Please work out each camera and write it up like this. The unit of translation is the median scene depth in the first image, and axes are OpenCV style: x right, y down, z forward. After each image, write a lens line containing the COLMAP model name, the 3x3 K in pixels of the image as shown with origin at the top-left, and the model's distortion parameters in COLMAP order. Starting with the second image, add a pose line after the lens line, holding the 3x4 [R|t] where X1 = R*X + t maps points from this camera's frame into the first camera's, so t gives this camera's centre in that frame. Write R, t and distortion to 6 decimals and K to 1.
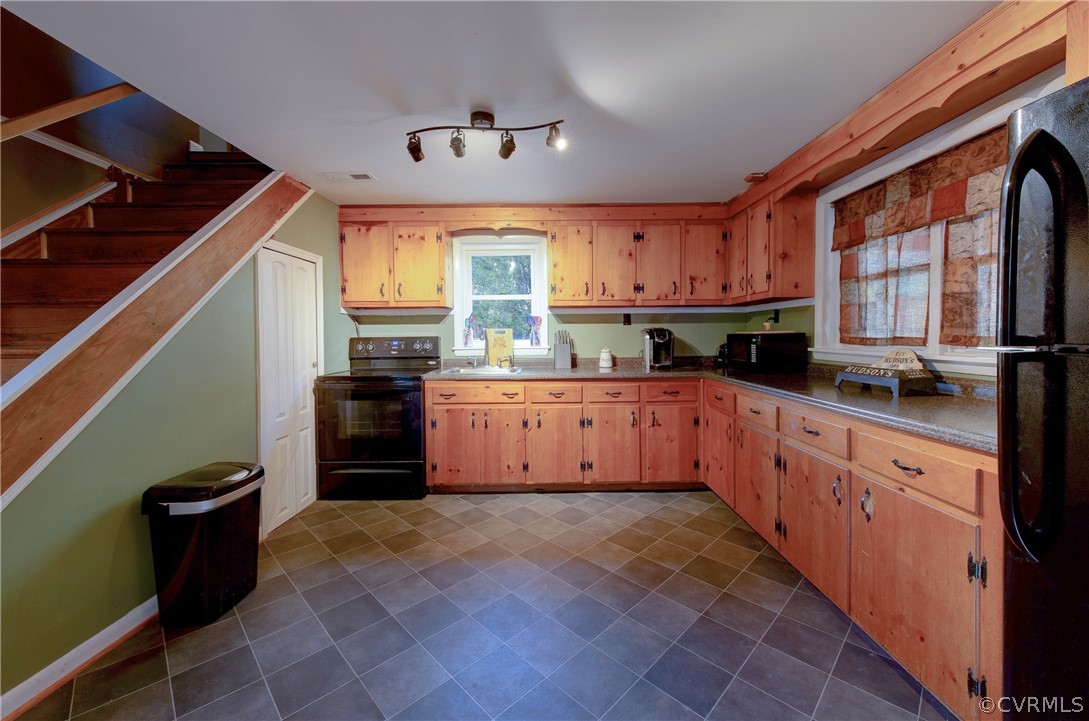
lens RADIAL K [[452.3, 0, 547.0], [0, 452.3, 357.2], [0, 0, 1]] dist [0.004310, -0.002263]
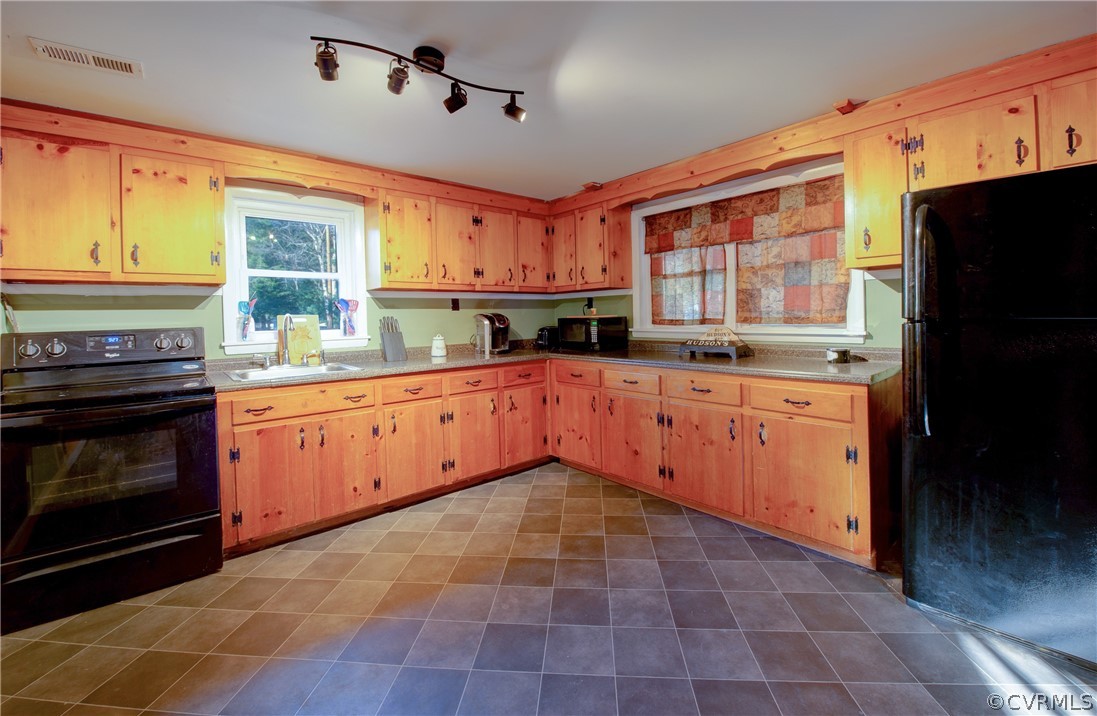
lens RADIAL K [[450.7, 0, 549.2], [0, 450.7, 331.4], [0, 0, 1]] dist [-0.018636, -0.001921]
pose [[0.742398, -0.030054, 0.669285, -0.369603], [0.048438, 0.998787, -0.008879, -0.010469], [-0.668206, 0.039010, 0.742953, 0.190088]]
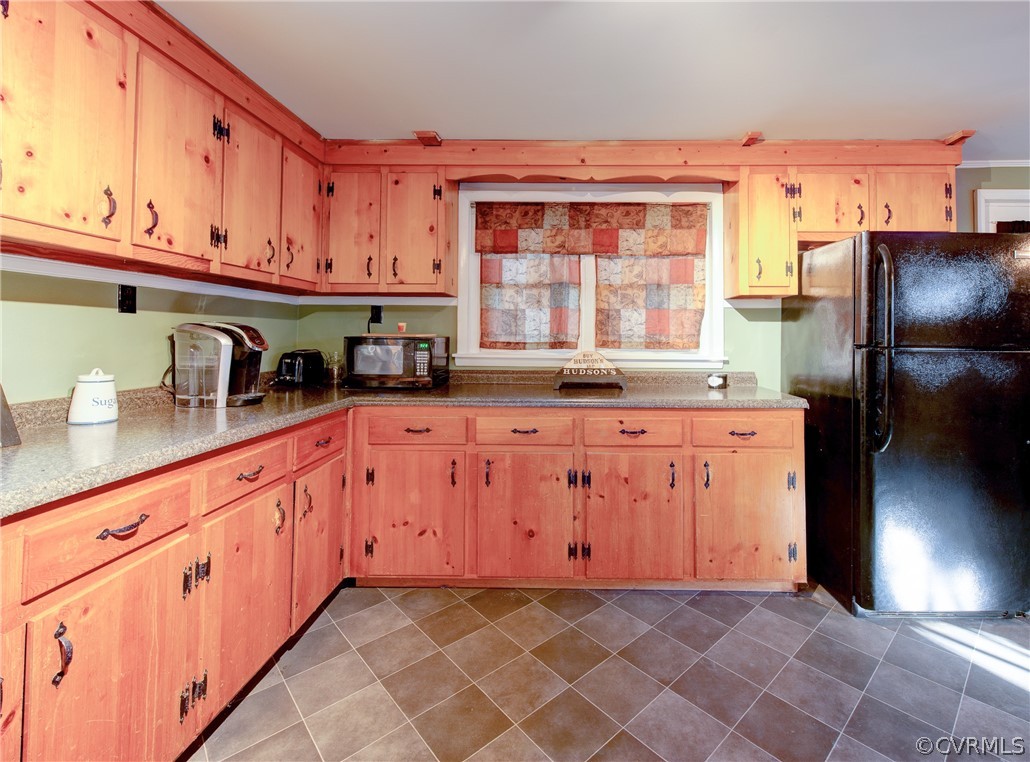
lens RADIAL K [[489.6, 0, 530.0], [0, 489.6, 328.0], [0, 0, 1]] dist [0.012565, -0.004415]
pose [[-0.012578, 0.025652, 0.999592, -0.331589], [0.043166, 0.998753, -0.025088, -0.034878], [-0.998989, 0.042833, -0.013669, 0.745604]]
